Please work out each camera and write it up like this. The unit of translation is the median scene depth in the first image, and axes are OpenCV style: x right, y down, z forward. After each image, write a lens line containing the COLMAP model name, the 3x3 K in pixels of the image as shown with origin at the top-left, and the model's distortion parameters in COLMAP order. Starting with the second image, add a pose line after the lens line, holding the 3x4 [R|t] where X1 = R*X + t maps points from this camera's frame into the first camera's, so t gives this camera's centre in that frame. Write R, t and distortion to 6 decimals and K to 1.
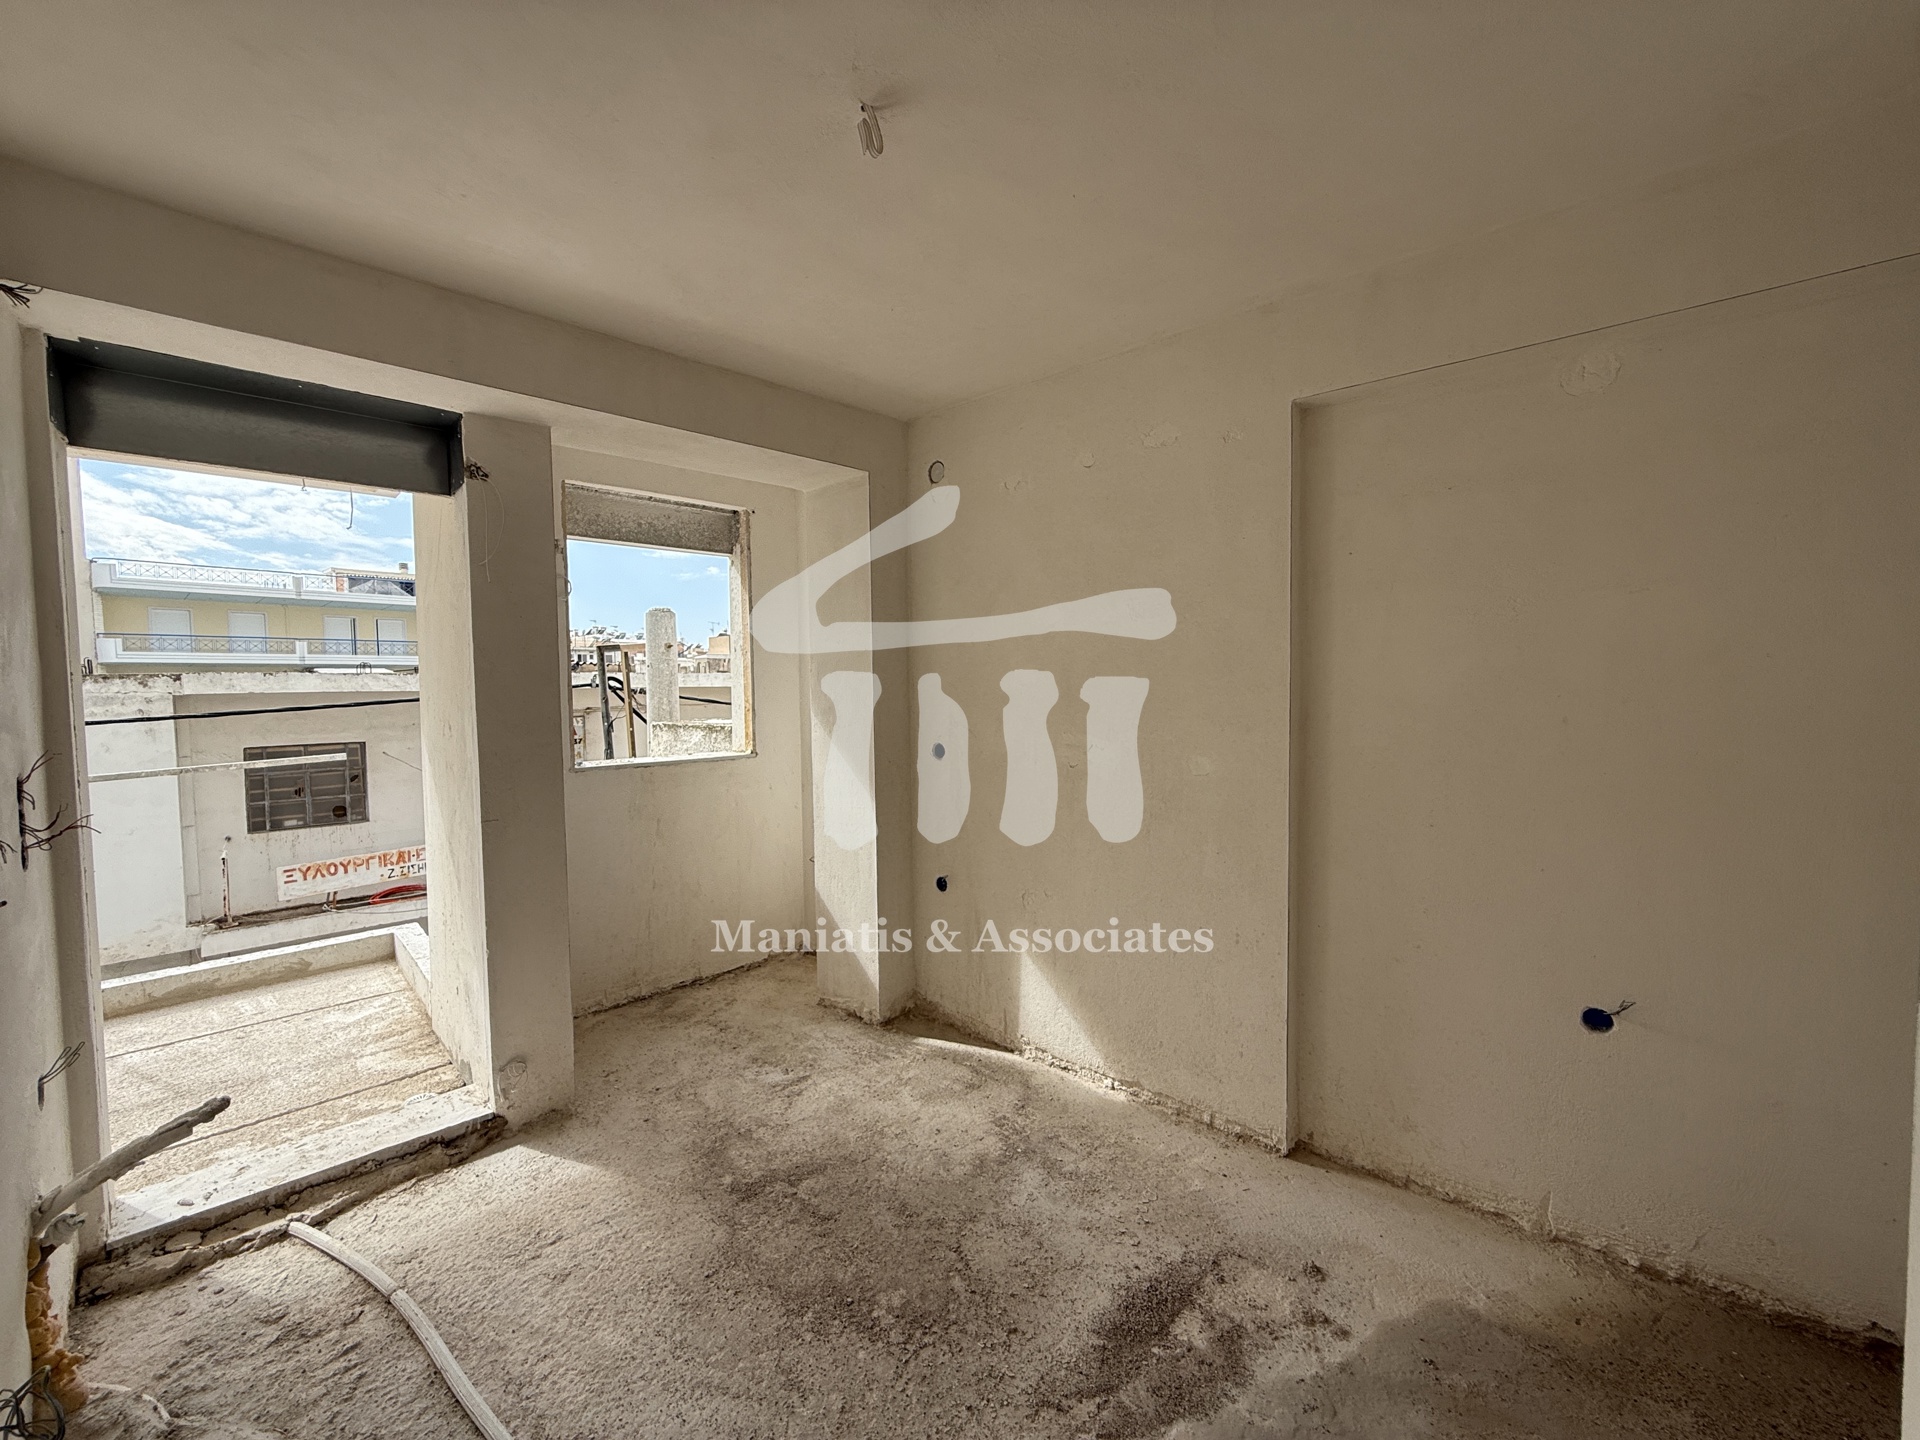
lens RADIAL K [[773.2, 0, 960.0], [0, 773.2, 720.0], [0, 0, 1]] dist [-0.000027, -0.000031]
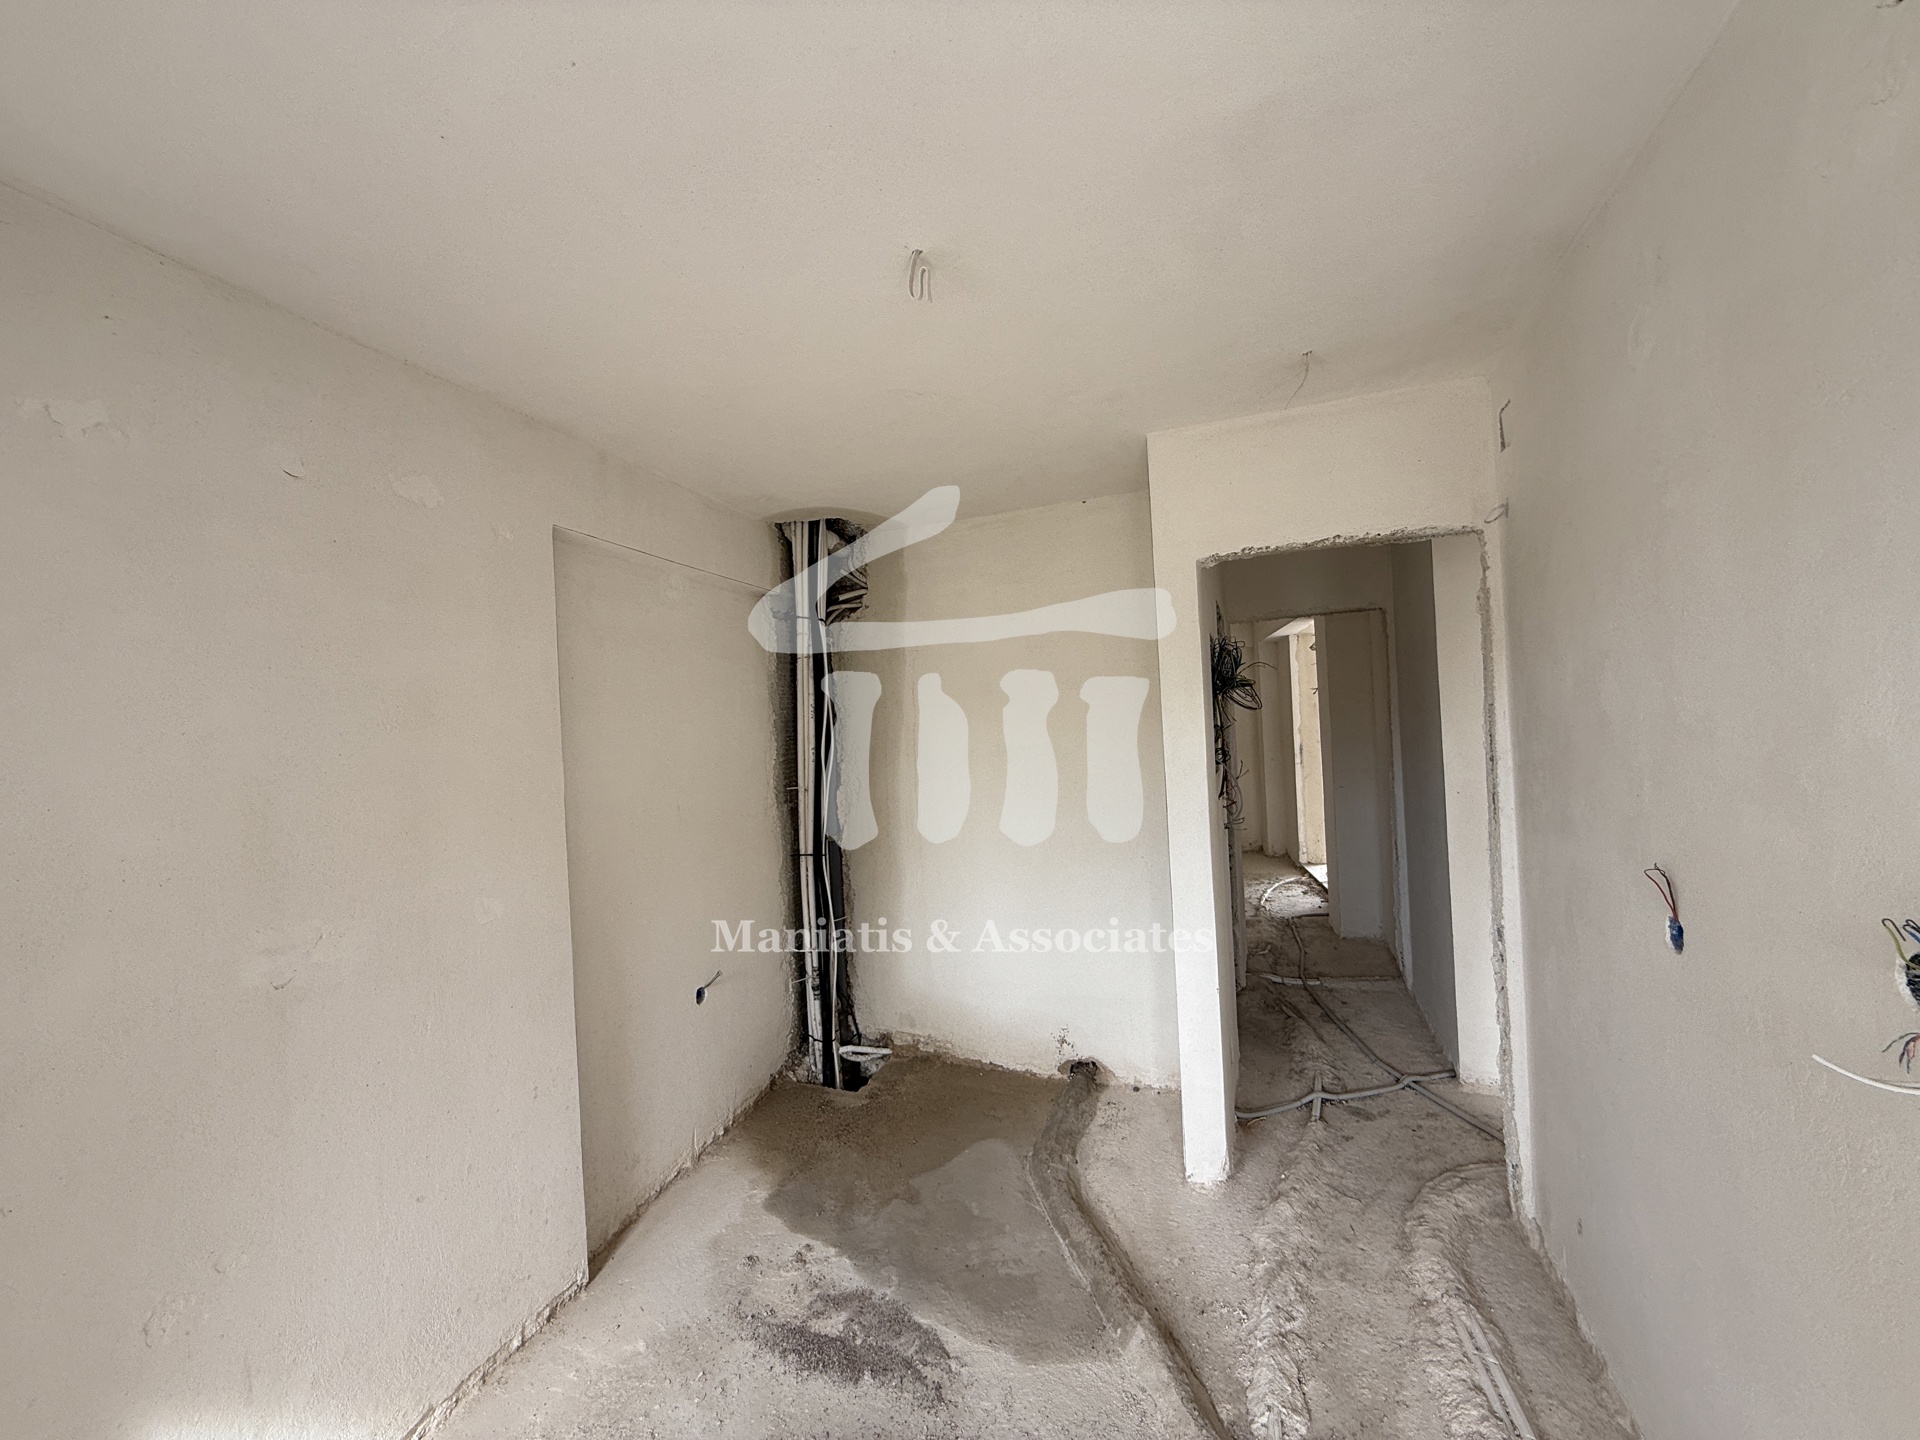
lens RADIAL K [[773.2, 0, 960.0], [0, 773.2, 720.0], [0, 0, 1]] dist [-0.000027, -0.000031]
pose [[-0.416163, 0.039597, 0.908427, -0.918666], [0.102207, 0.994757, 0.003463, -0.127040], [-0.903527, 0.094289, -0.418029, 1.243617]]
